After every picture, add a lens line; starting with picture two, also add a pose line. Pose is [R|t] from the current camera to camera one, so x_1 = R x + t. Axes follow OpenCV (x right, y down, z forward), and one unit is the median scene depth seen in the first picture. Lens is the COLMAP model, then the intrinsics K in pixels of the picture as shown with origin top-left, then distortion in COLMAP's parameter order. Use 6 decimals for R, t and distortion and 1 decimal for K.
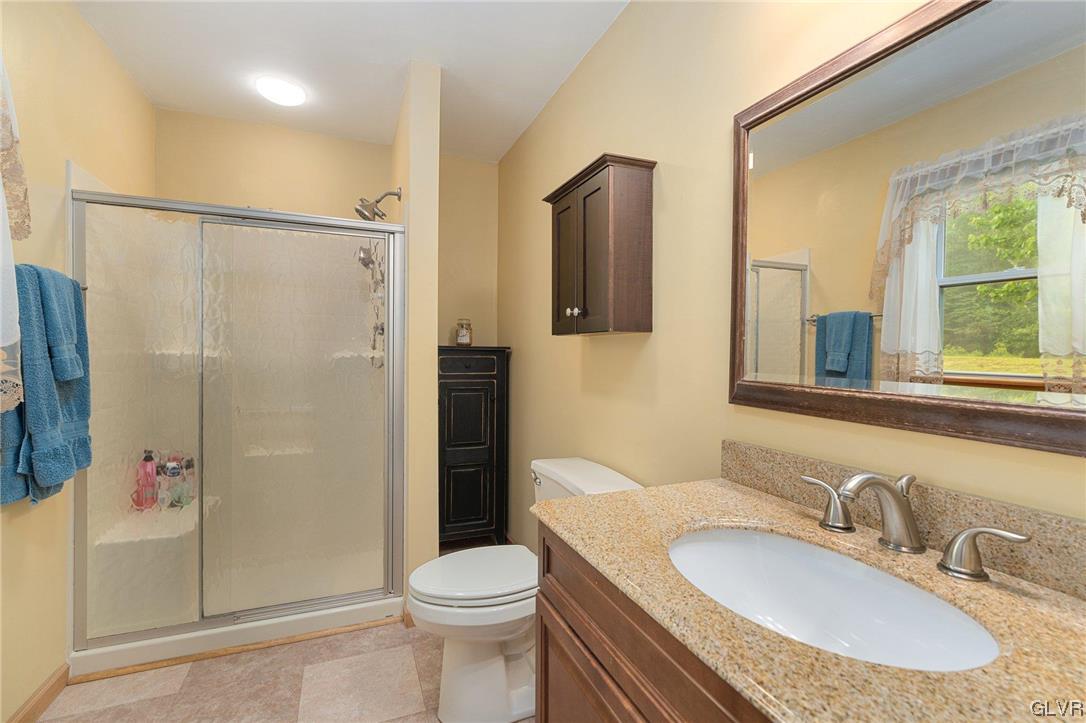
lens RADIAL K [[496.2, 0, 544.7], [0, 496.2, 360.7], [0, 0, 1]] dist [-0.002070, -0.000689]
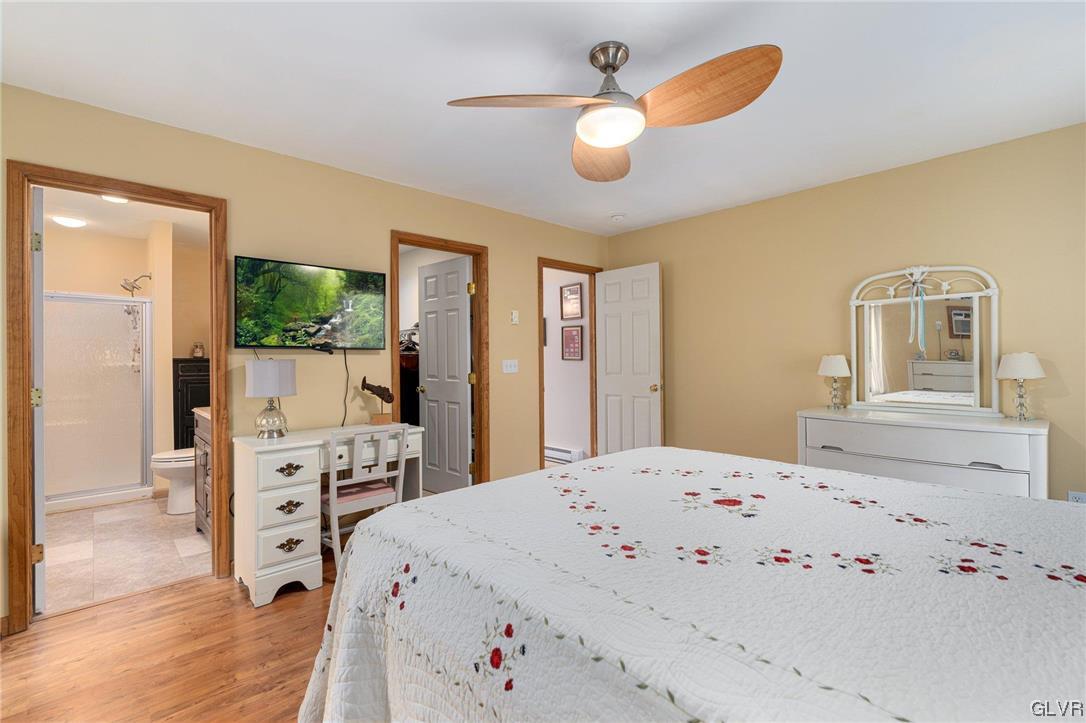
lens RADIAL K [[496.2, 0, 540.5], [0, 496.2, 358.5], [0, 0, 1]] dist [-0.002070, -0.000689]
pose [[0.942240, -0.015823, 0.334563, 0.422245], [0.020249, 0.999747, -0.009748, 0.014374], [-0.334325, 0.015959, 0.942323, -1.132761]]
